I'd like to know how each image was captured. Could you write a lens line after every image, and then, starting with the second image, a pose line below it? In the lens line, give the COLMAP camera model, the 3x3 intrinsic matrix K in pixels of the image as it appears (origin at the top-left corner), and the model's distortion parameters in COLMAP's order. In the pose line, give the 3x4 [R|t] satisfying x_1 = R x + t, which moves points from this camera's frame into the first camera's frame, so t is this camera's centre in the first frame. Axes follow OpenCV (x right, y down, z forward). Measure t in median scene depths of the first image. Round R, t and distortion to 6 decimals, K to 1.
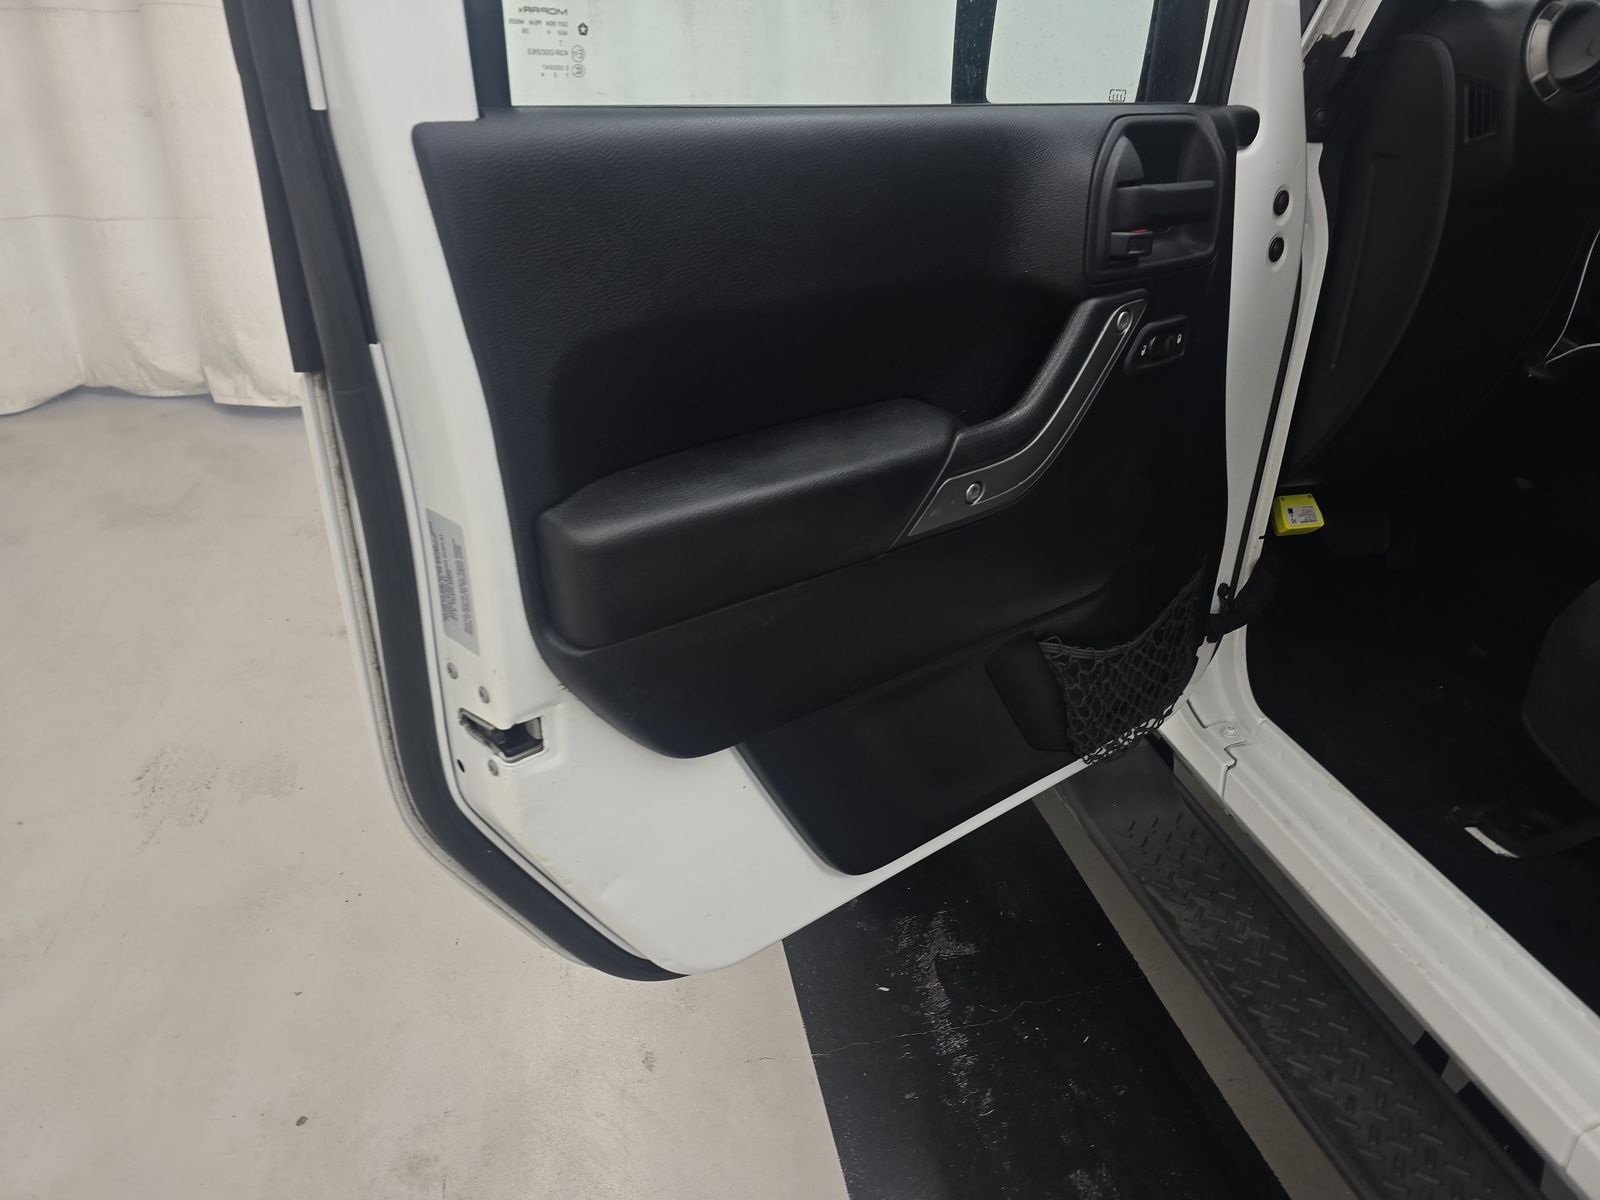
lens RADIAL K [[1085.7, 0, 797.9], [0, 1085.7, 596.3], [0, 0, 1]] dist [0.044303, -0.040554]
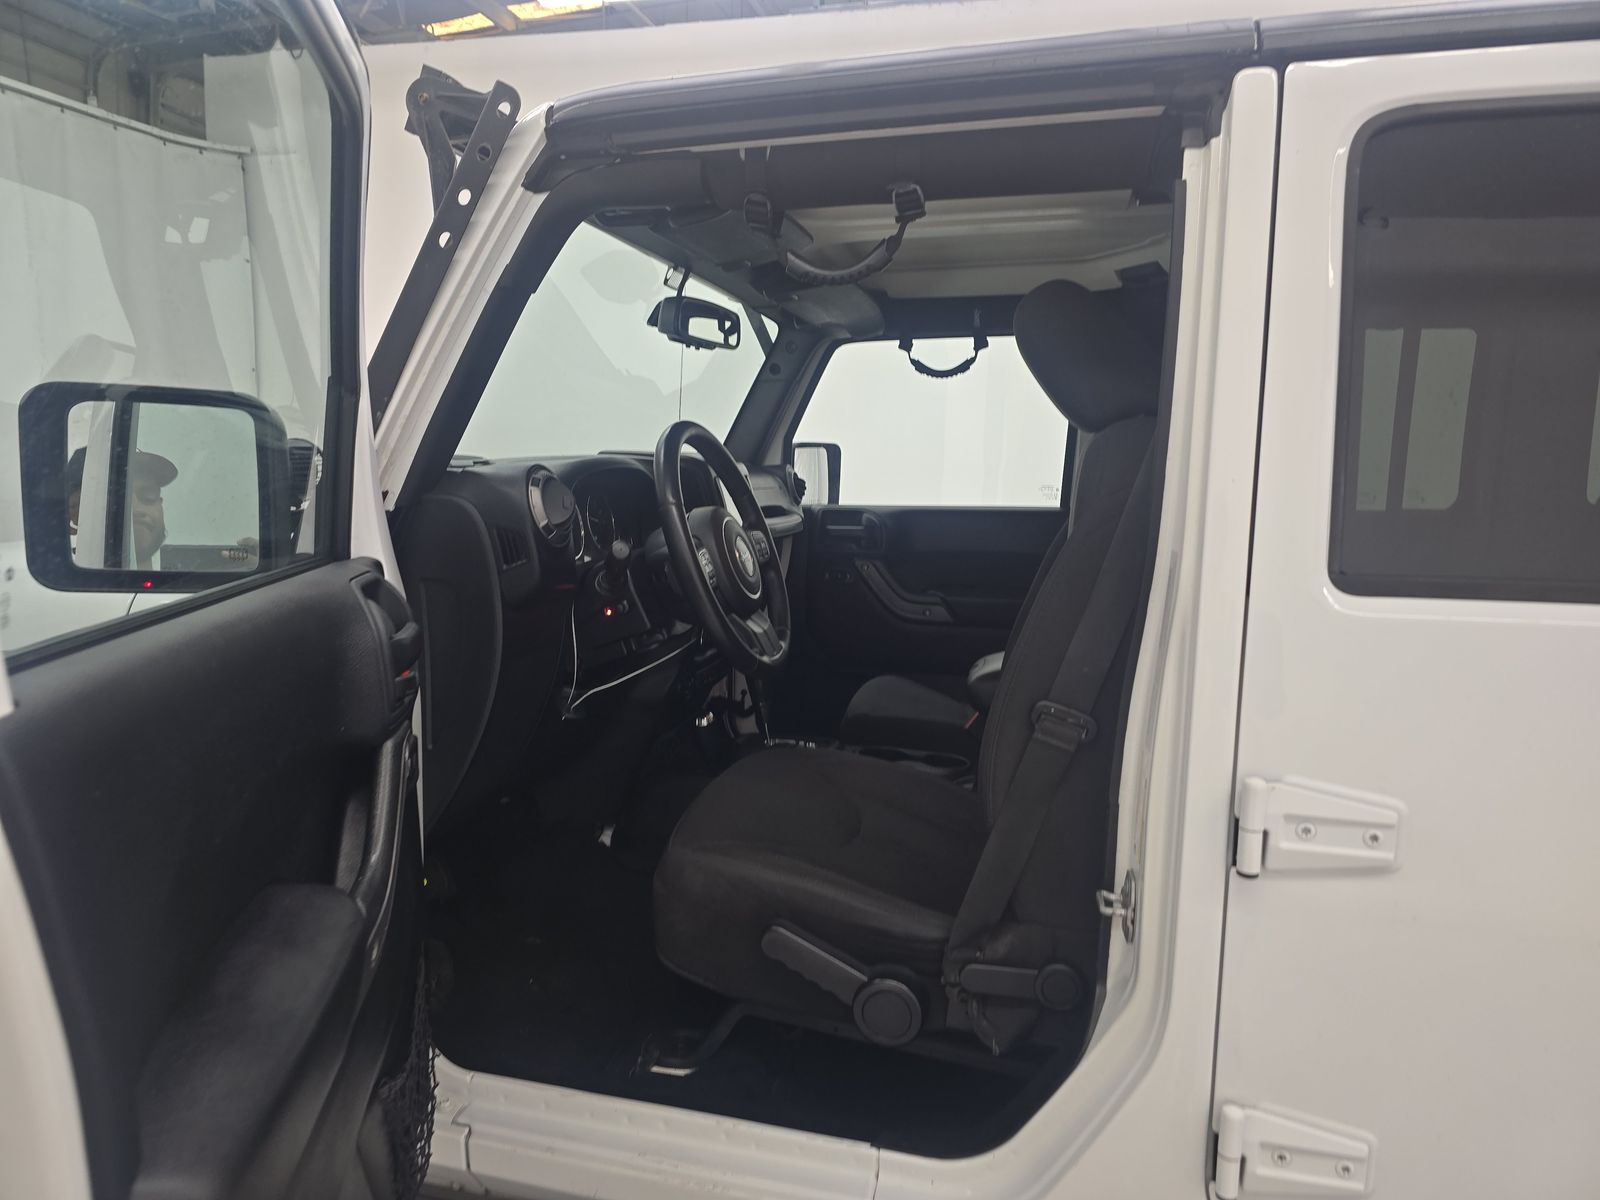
lens RADIAL K [[1085.7, 0, 799.4], [0, 1085.7, 607.6], [0, 0, 1]] dist [0.044303, -0.040554]
pose [[0.467161, -0.121370, 0.875802, -0.361440], [0.383955, 0.920111, -0.077295, -0.121186], [-0.796454, 0.372378, 0.476441, 0.095997]]
